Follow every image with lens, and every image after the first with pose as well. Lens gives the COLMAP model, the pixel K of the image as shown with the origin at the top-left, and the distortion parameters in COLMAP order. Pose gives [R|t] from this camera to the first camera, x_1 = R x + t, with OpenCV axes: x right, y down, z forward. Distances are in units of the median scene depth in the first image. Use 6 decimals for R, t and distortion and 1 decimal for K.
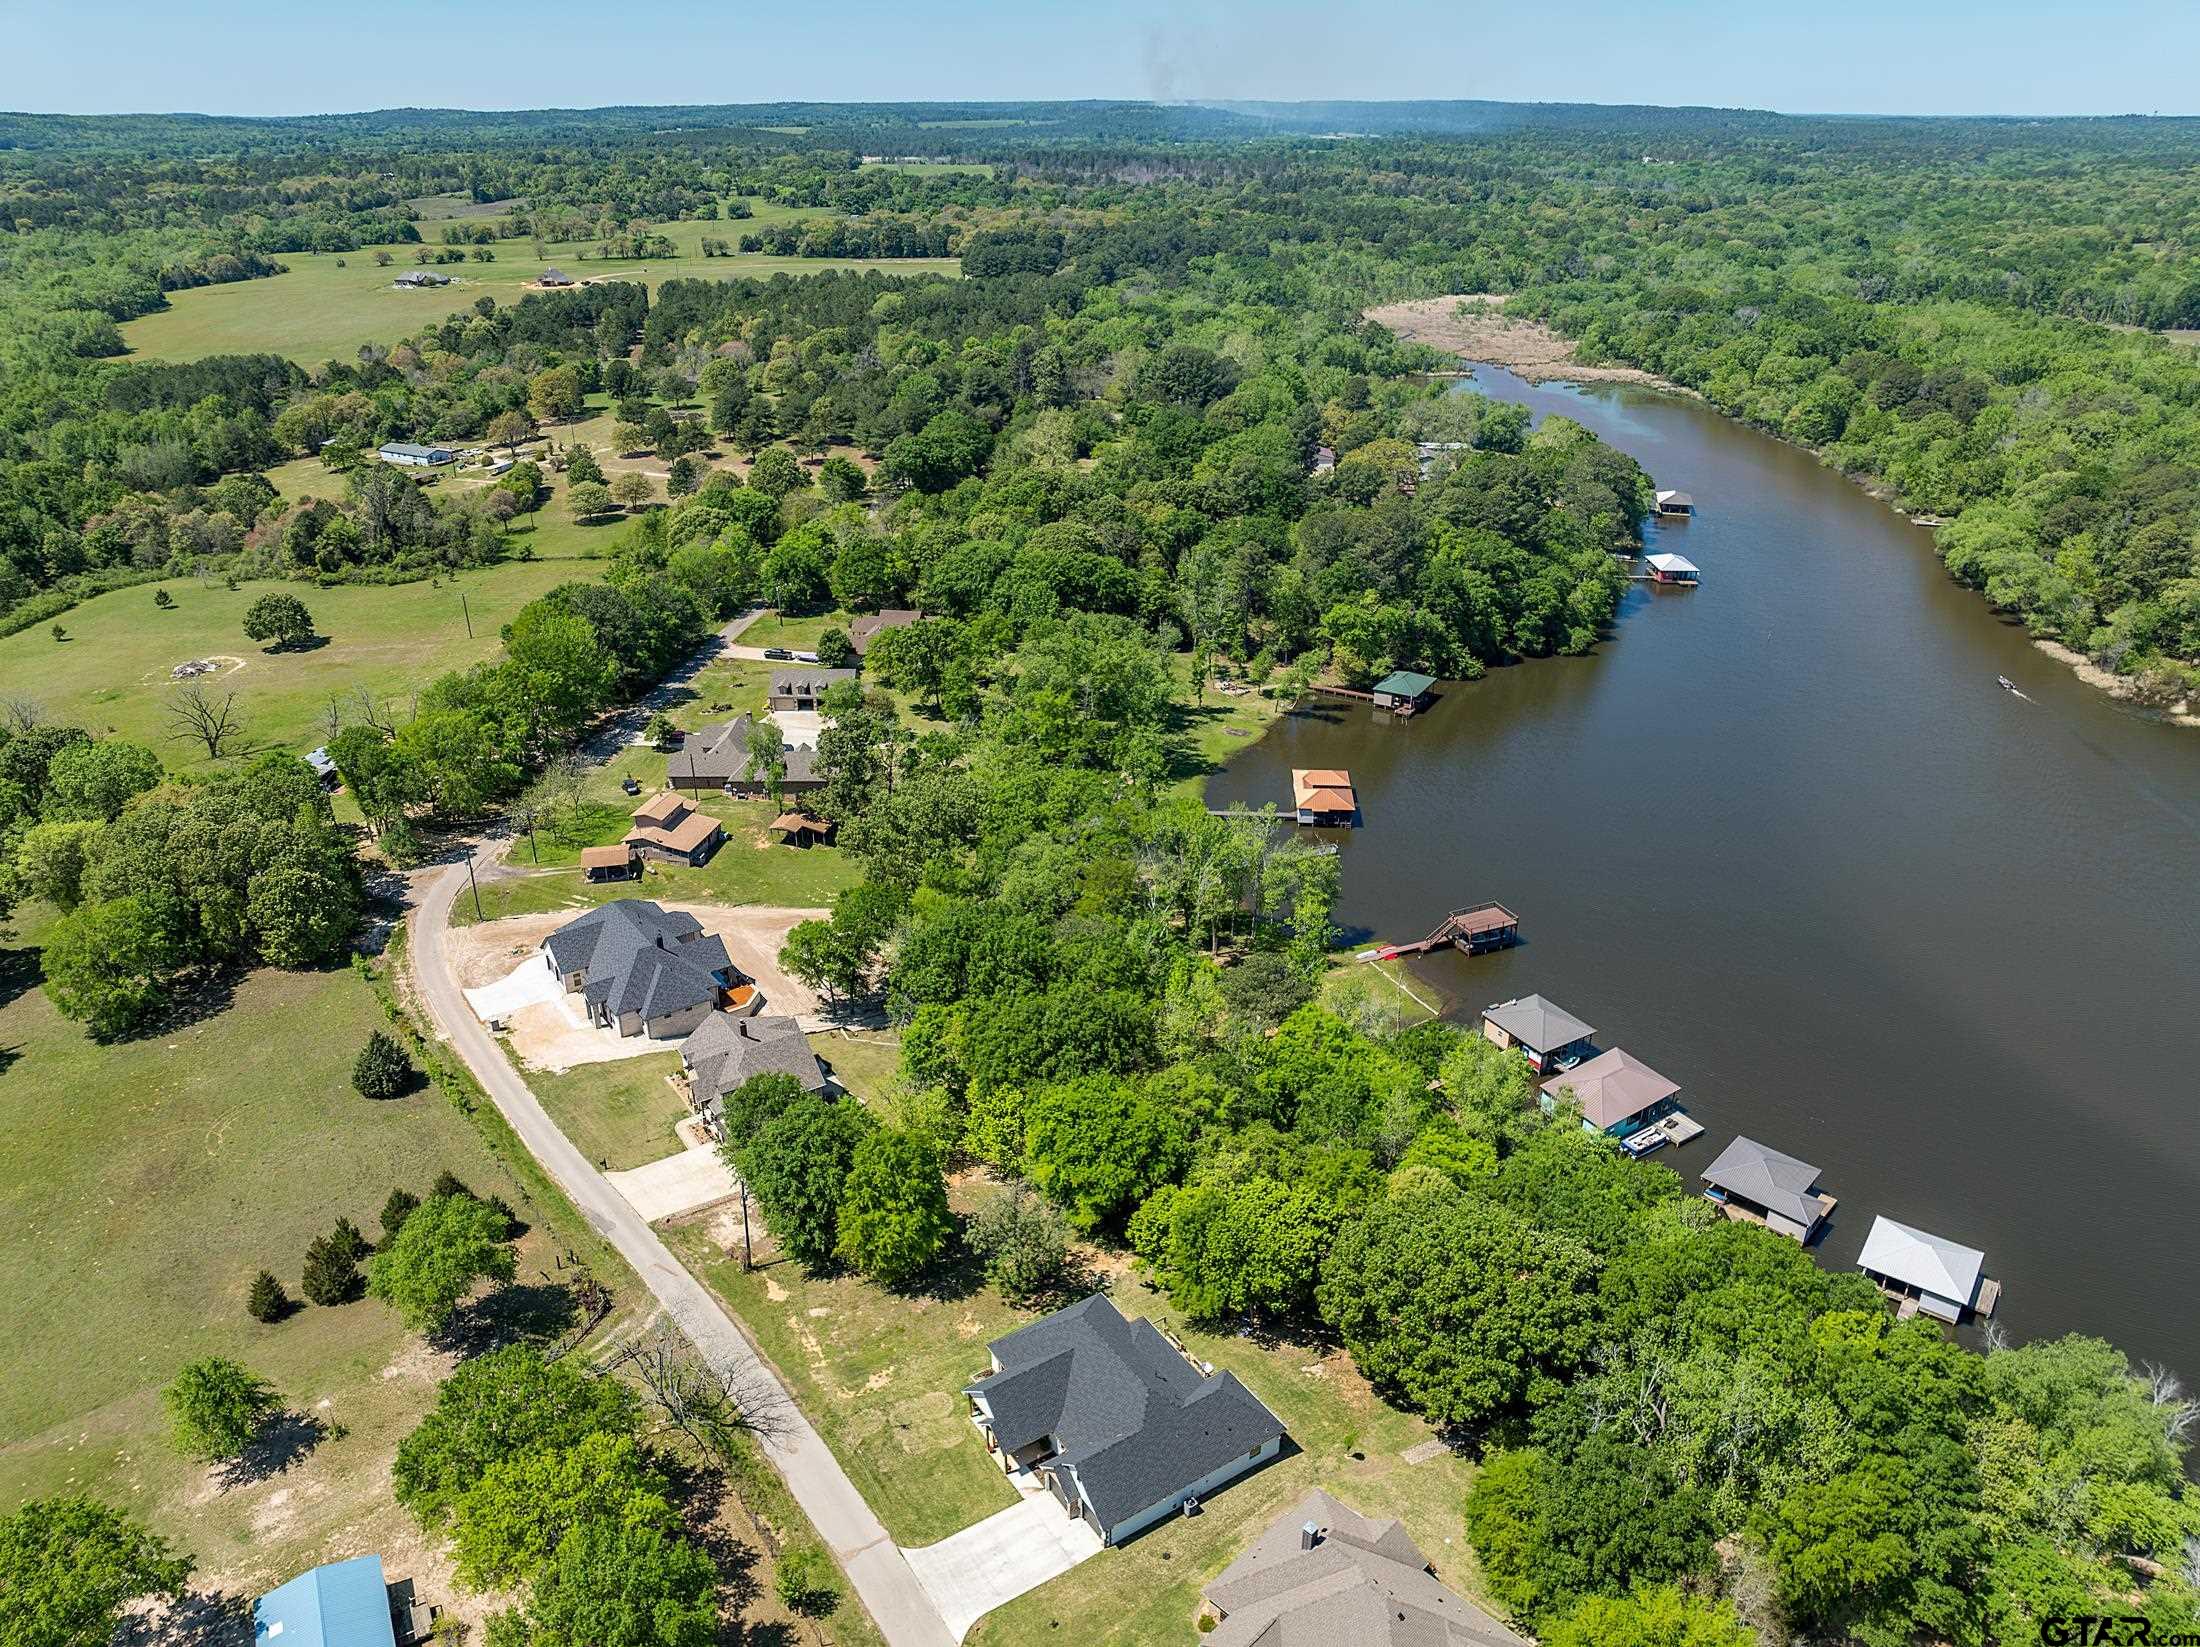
lens RADIAL K [[1550.6, 0, 1083.2], [0, 1550.6, 839.1], [0, 0, 1]] dist [-0.038758, 0.010688]
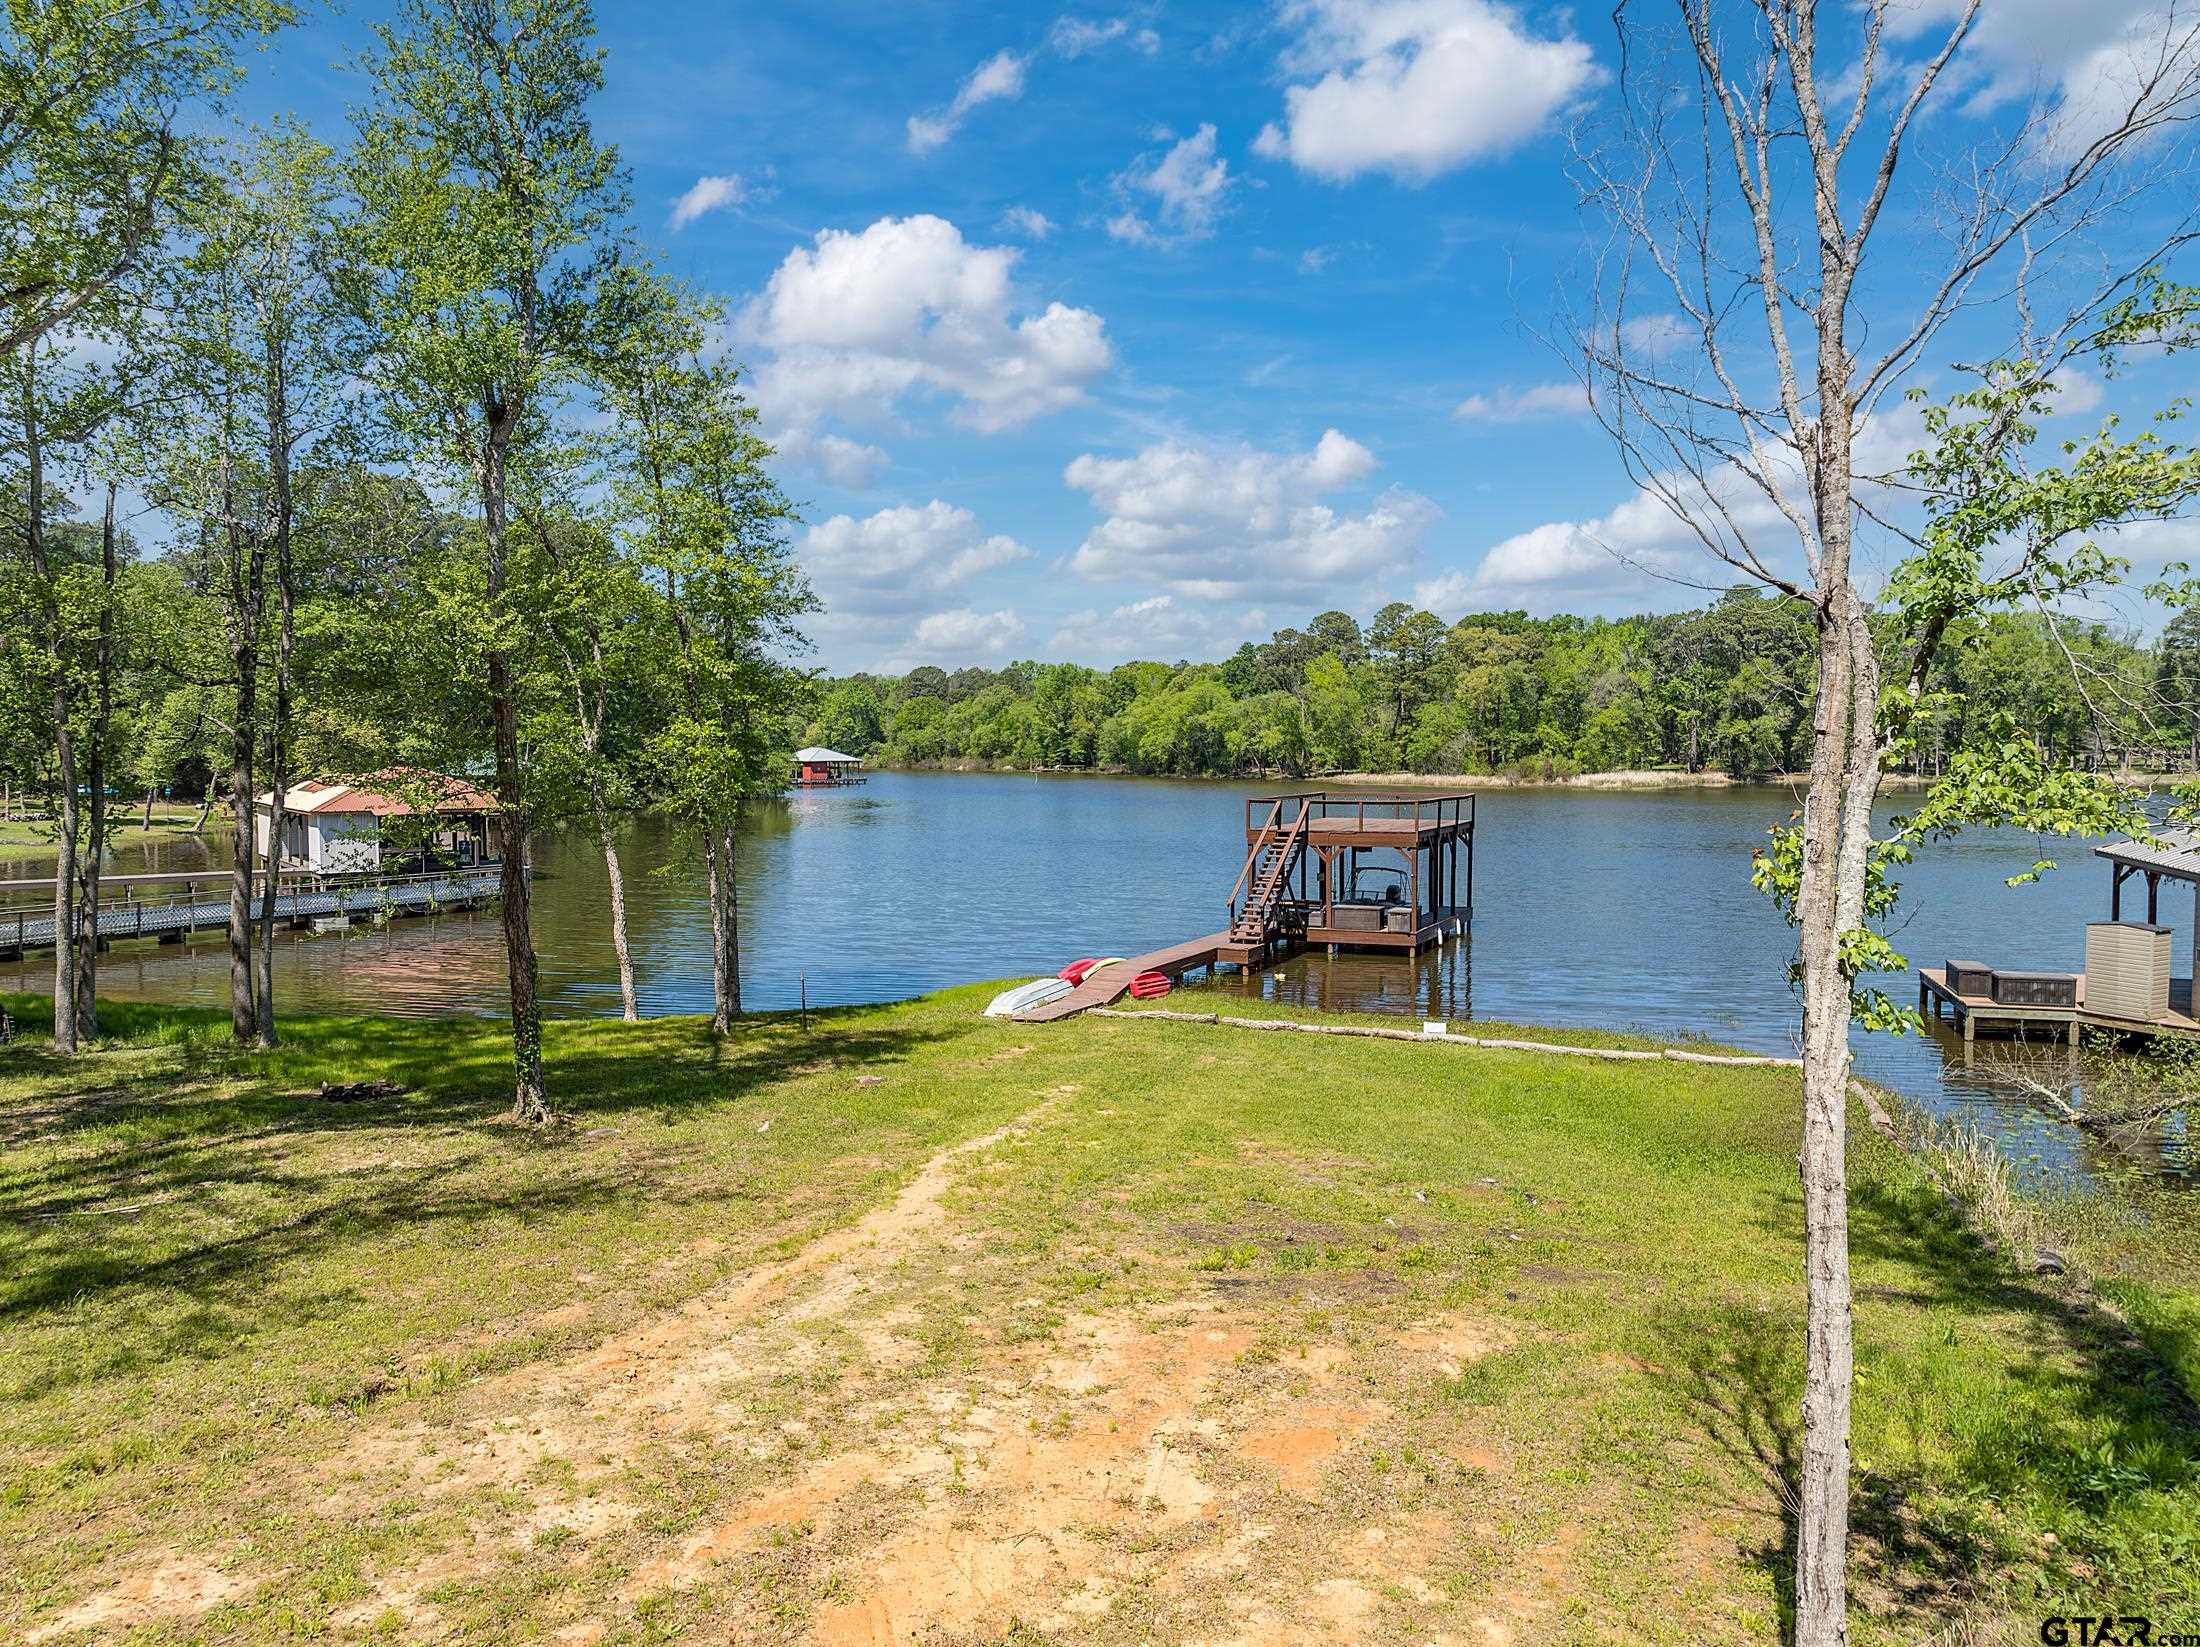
lens RADIAL K [[1550.6, 0, 1093.7], [0, 1550.6, 820.0], [0, 0, 1]] dist [-0.038758, 0.010688]
pose [[0.752411, -0.019540, 0.658404, 0.053317], [0.279775, 0.914396, -0.292584, 0.074302], [-0.596325, 0.404348, 0.693469, 0.576355]]
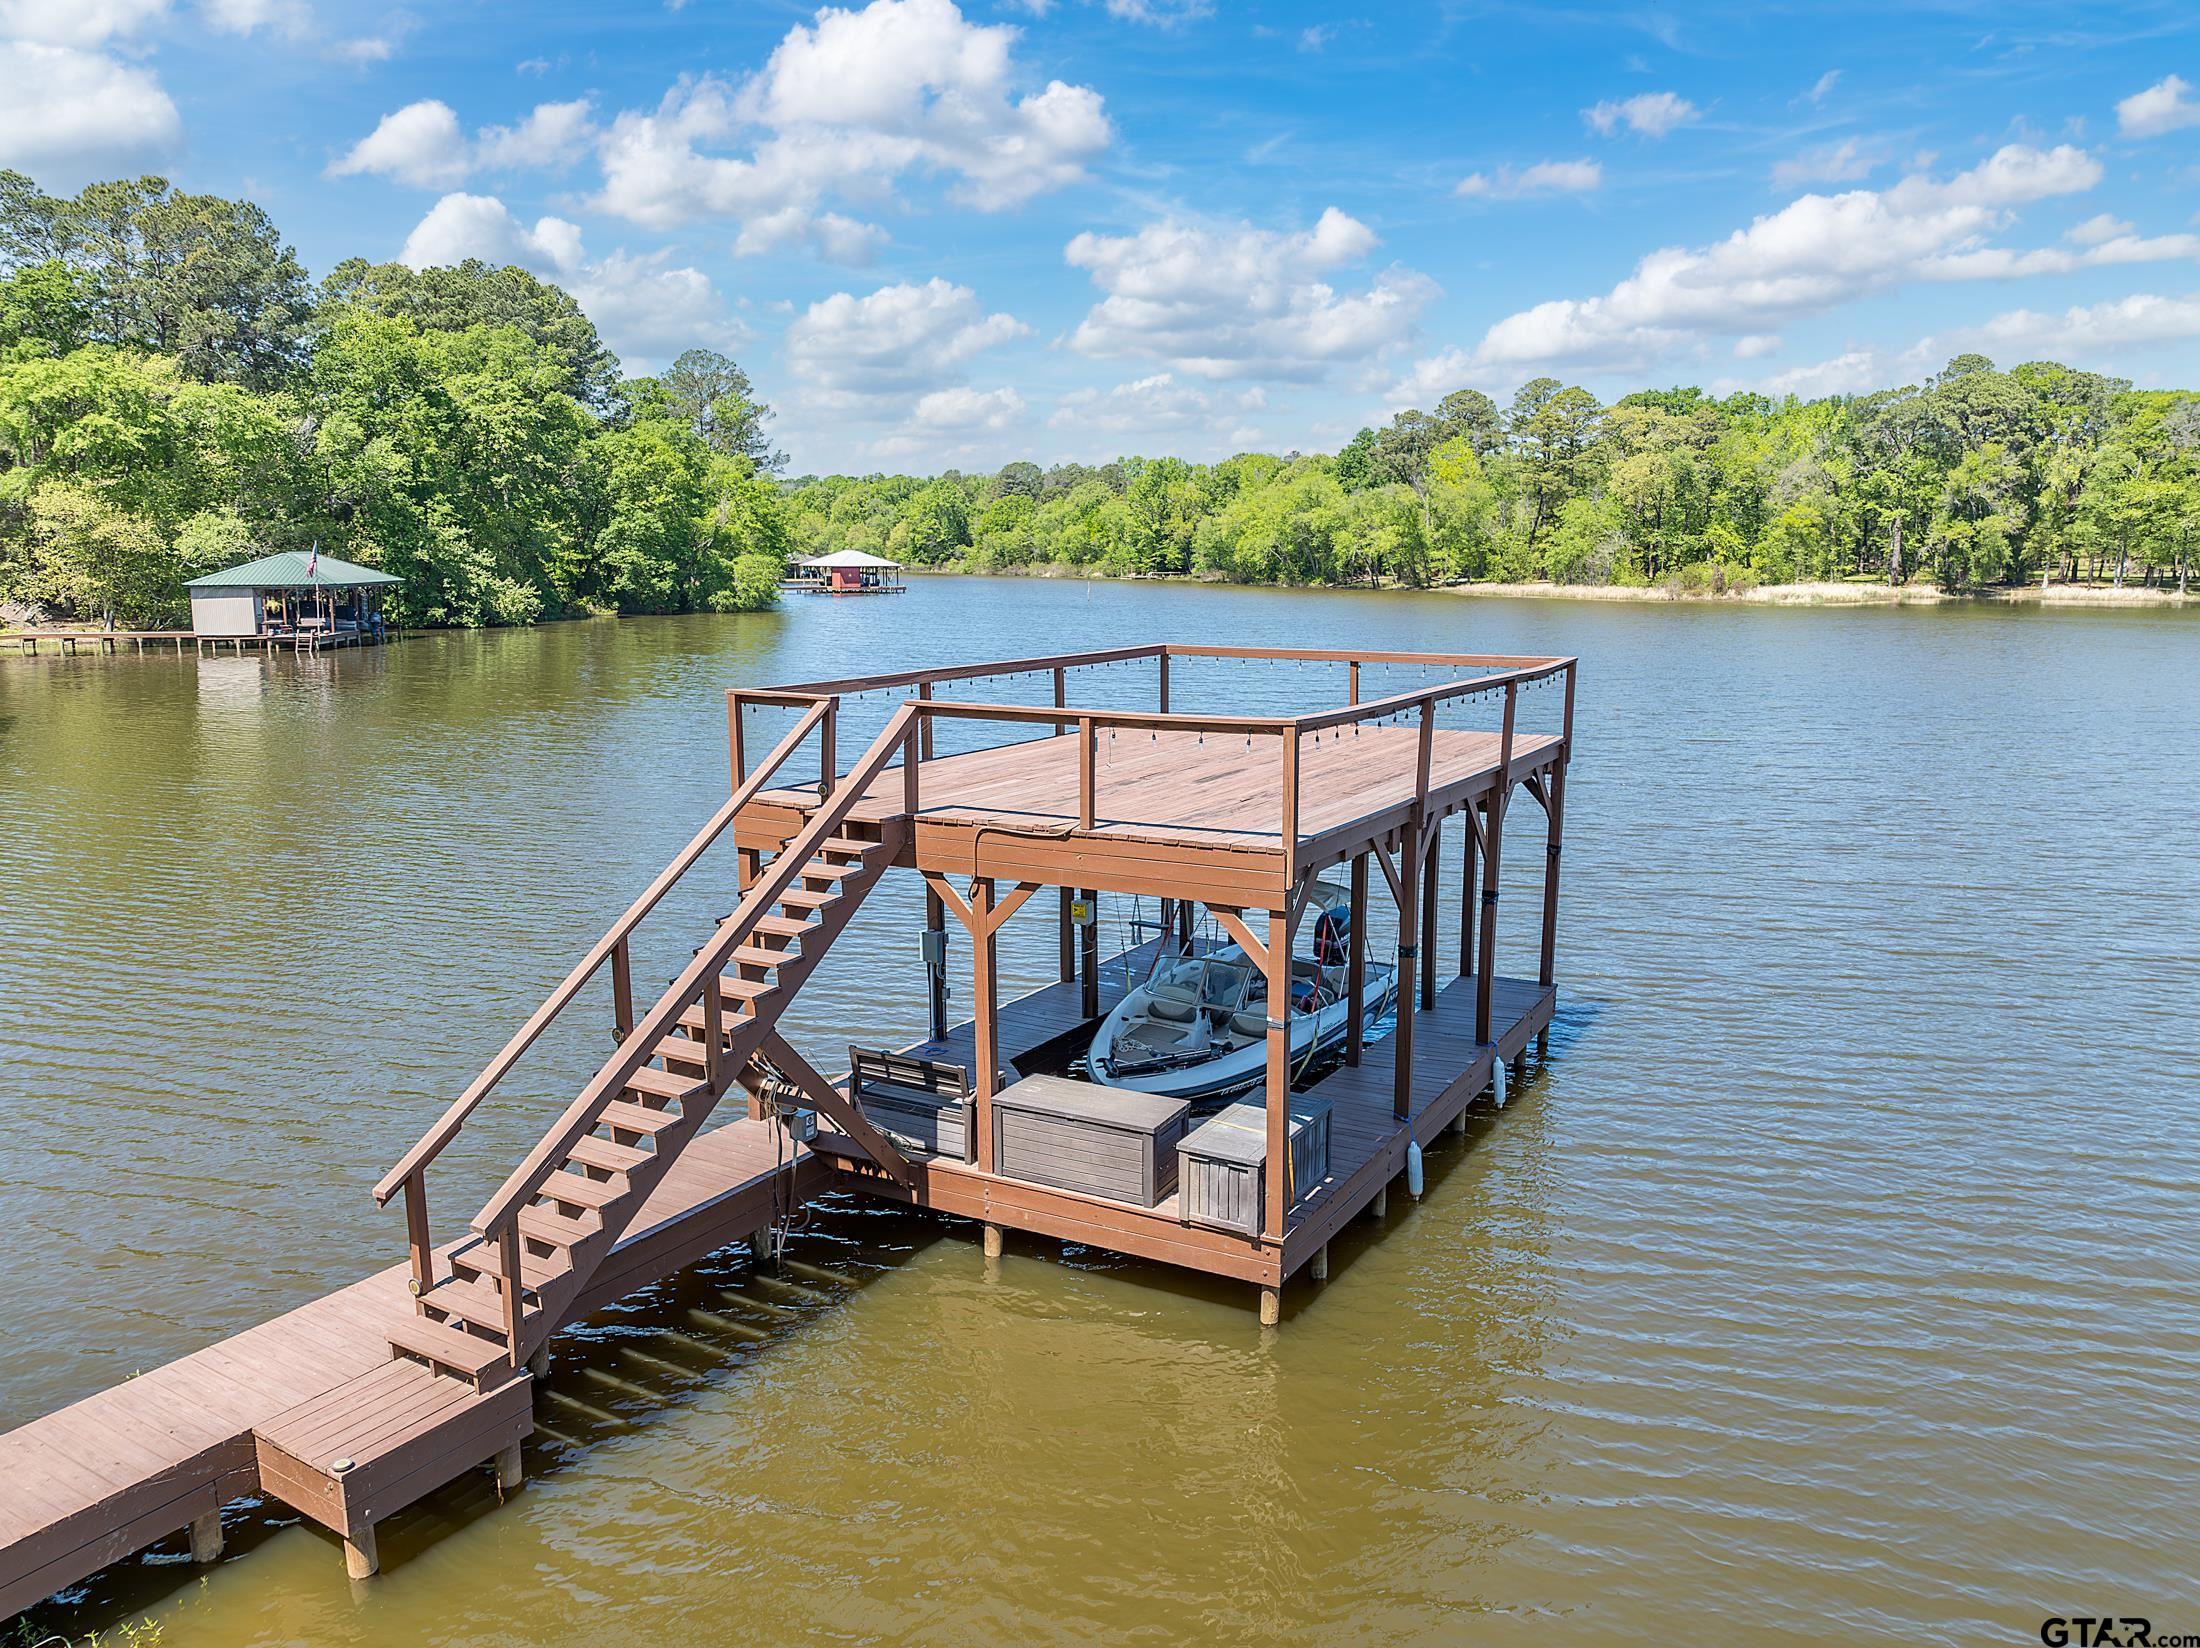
lens RADIAL K [[1550.6, 0, 1111.3], [0, 1550.6, 830.9], [0, 0, 1]] dist [-0.038758, 0.010688]
pose [[0.802762, -0.091996, 0.589160, 0.140709], [0.249800, 0.949036, -0.192176, 0.048840], [-0.541454, 0.301444, 0.784831, 0.629715]]
